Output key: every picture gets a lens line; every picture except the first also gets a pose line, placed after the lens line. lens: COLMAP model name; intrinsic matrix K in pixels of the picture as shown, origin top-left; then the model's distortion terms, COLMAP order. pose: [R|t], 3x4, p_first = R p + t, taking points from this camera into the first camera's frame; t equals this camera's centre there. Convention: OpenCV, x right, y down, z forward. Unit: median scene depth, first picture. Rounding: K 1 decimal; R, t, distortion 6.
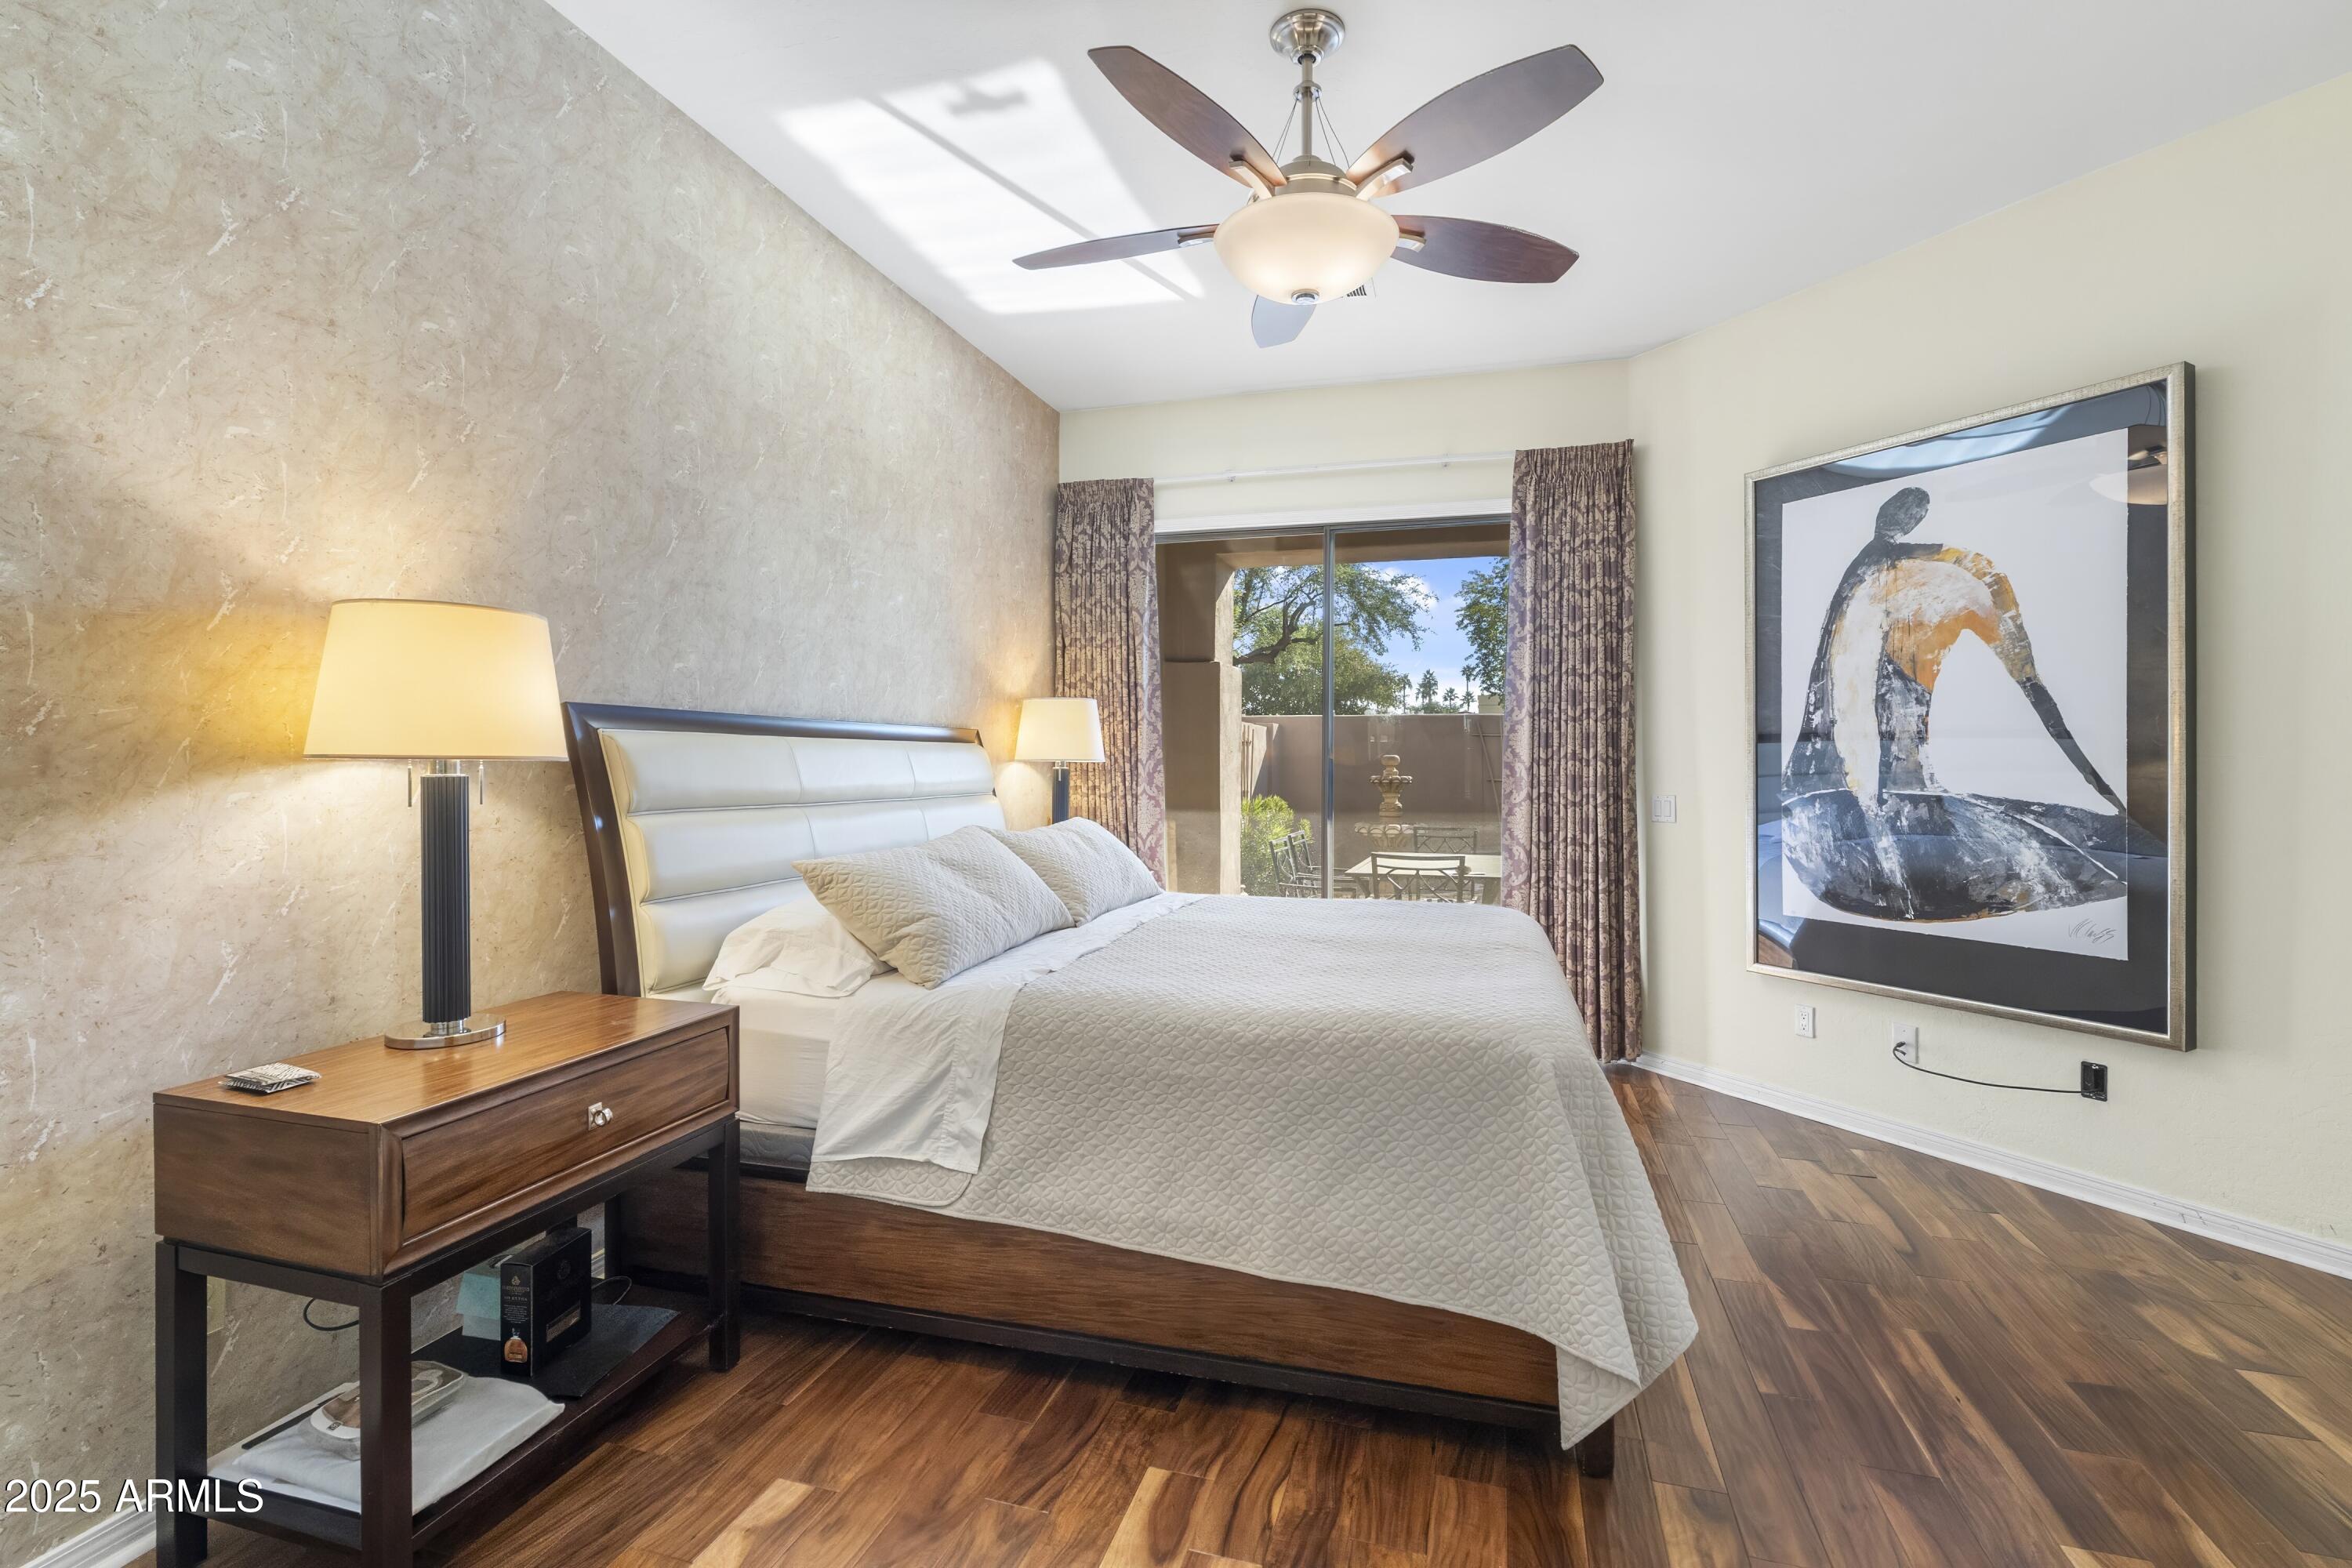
lens RADIAL K [[1070.7, 0, 1176.3], [0, 1070.7, 763.5], [0, 0, 1]] dist [-0.001818, -0.000094]
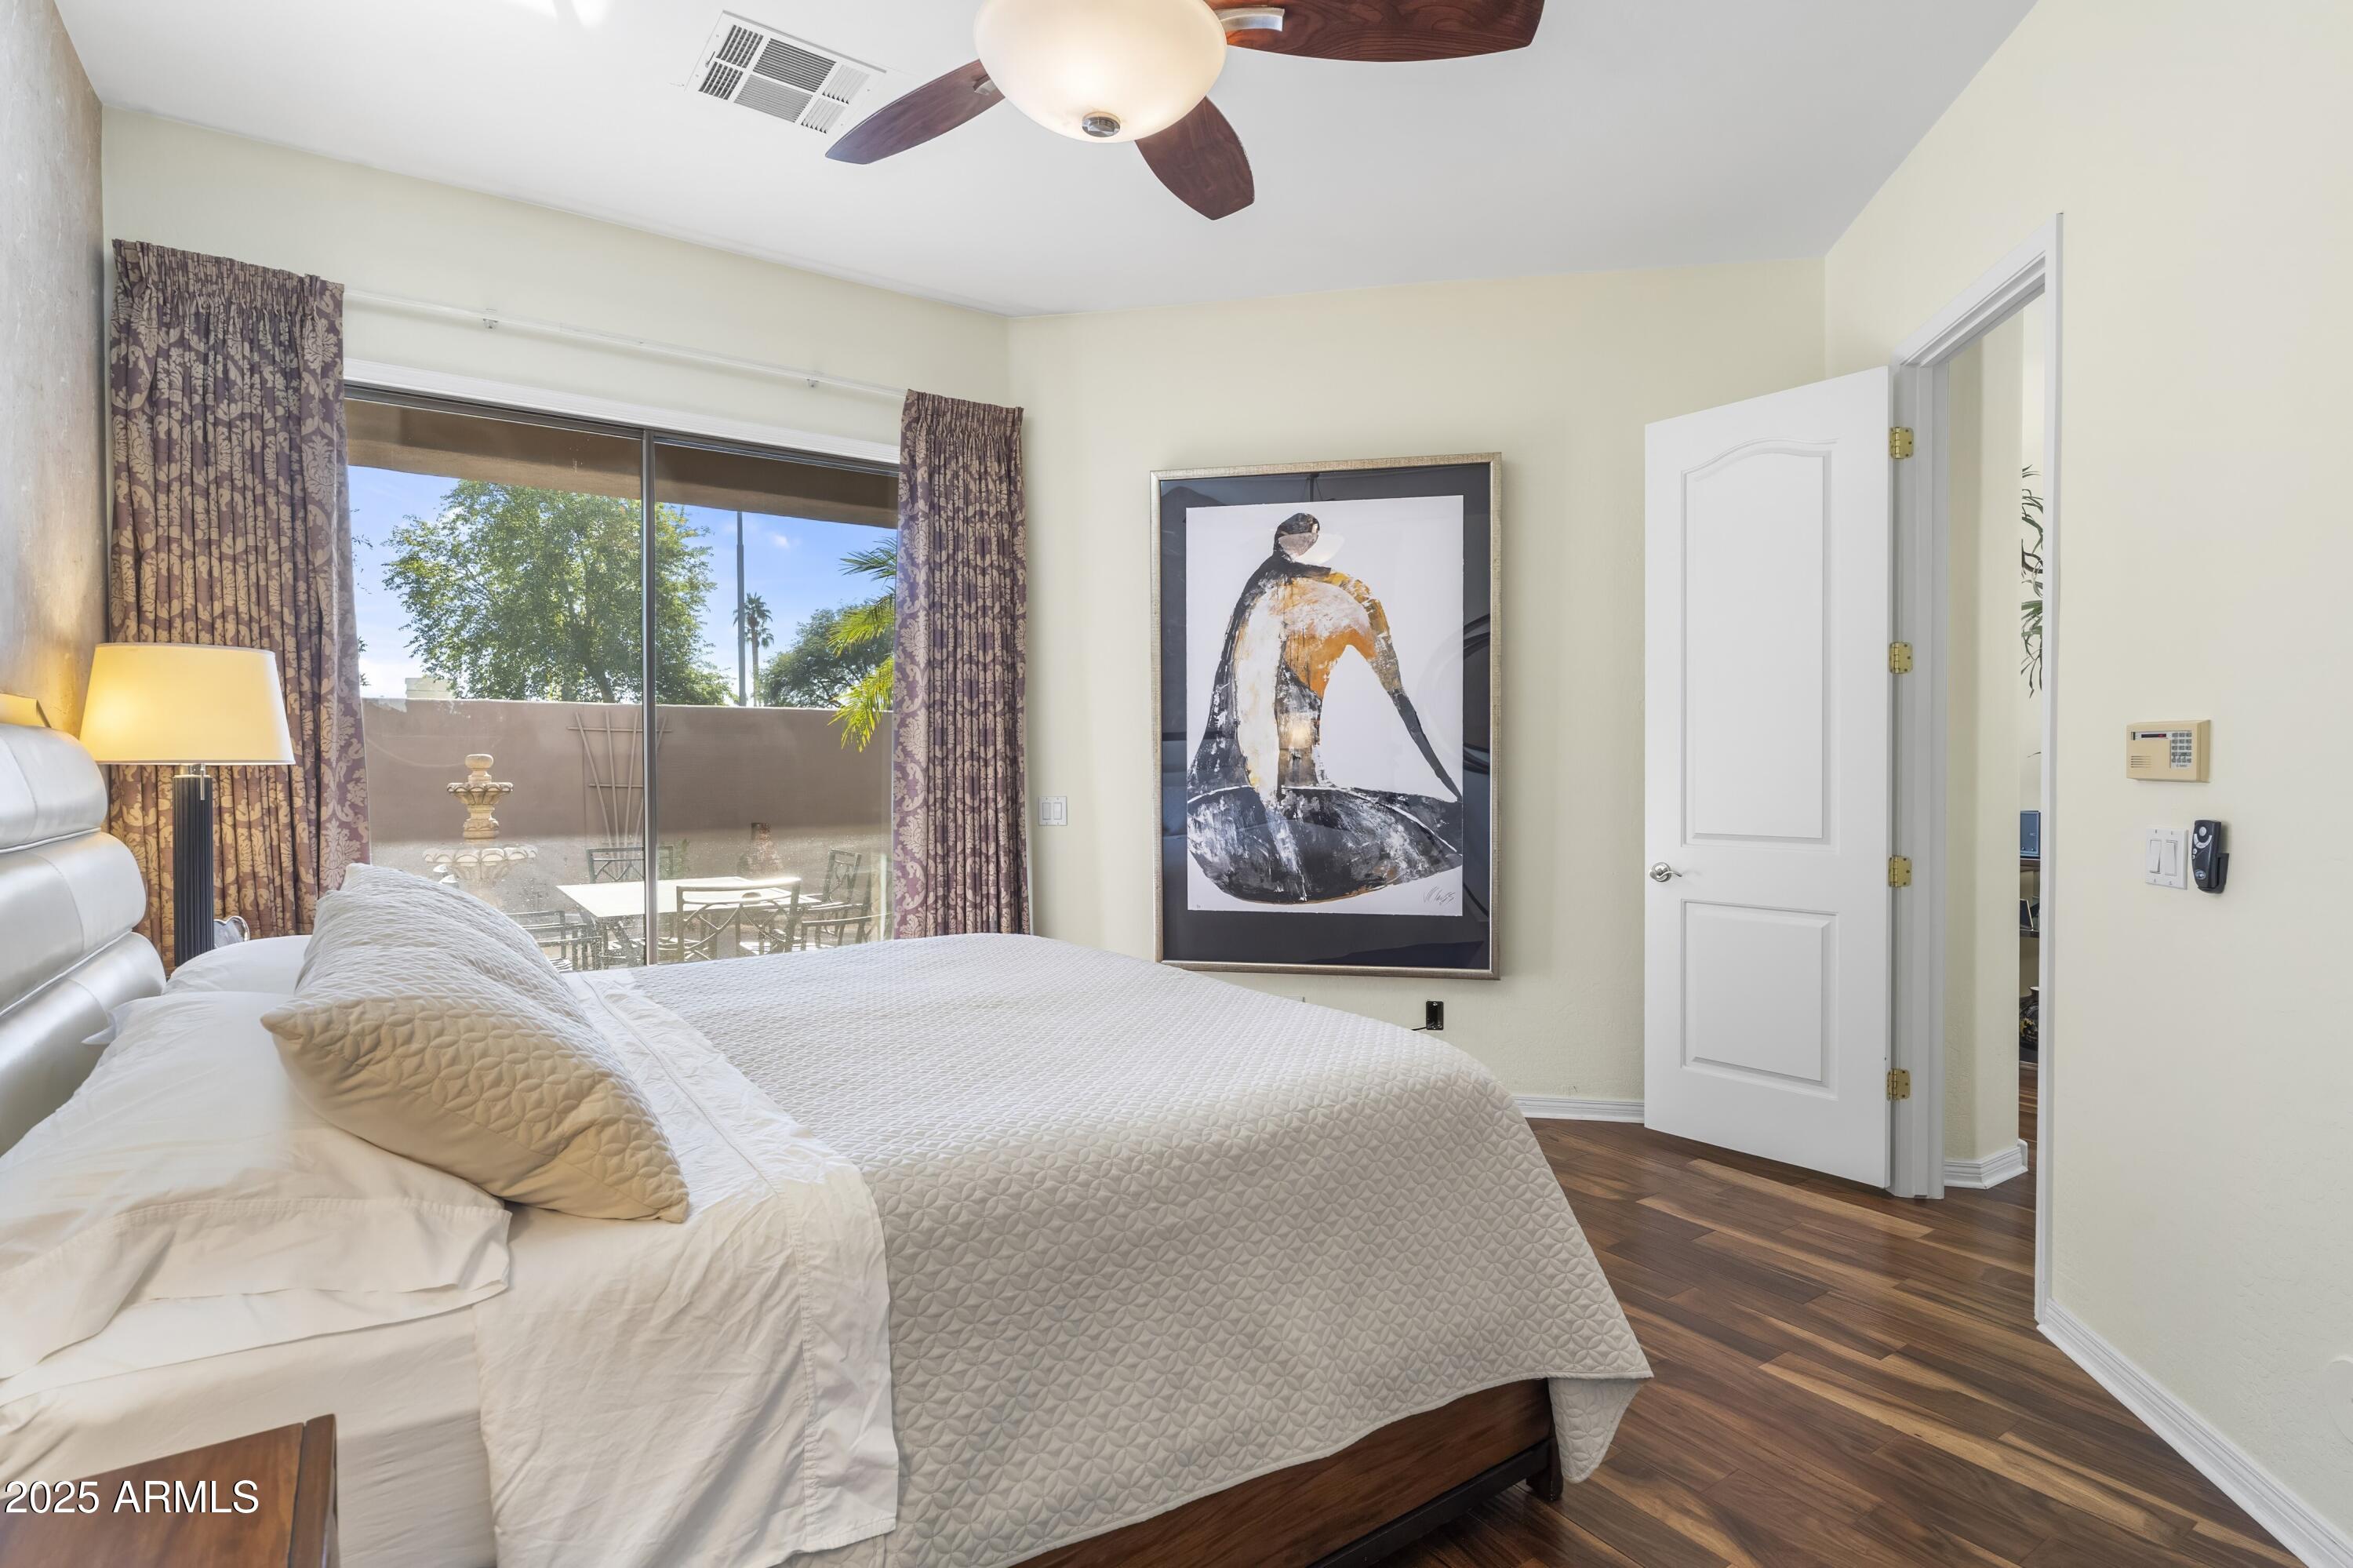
lens RADIAL K [[1178.6, 0, 1176.5], [0, 1178.6, 784.0], [0, 0, 1]] dist [-0.001435, -0.000361]
pose [[0.626661, -0.018403, 0.779075, -0.337702], [0.005479, 0.999800, 0.019210, -0.001121], [-0.779273, -0.007769, 0.626637, 0.318450]]
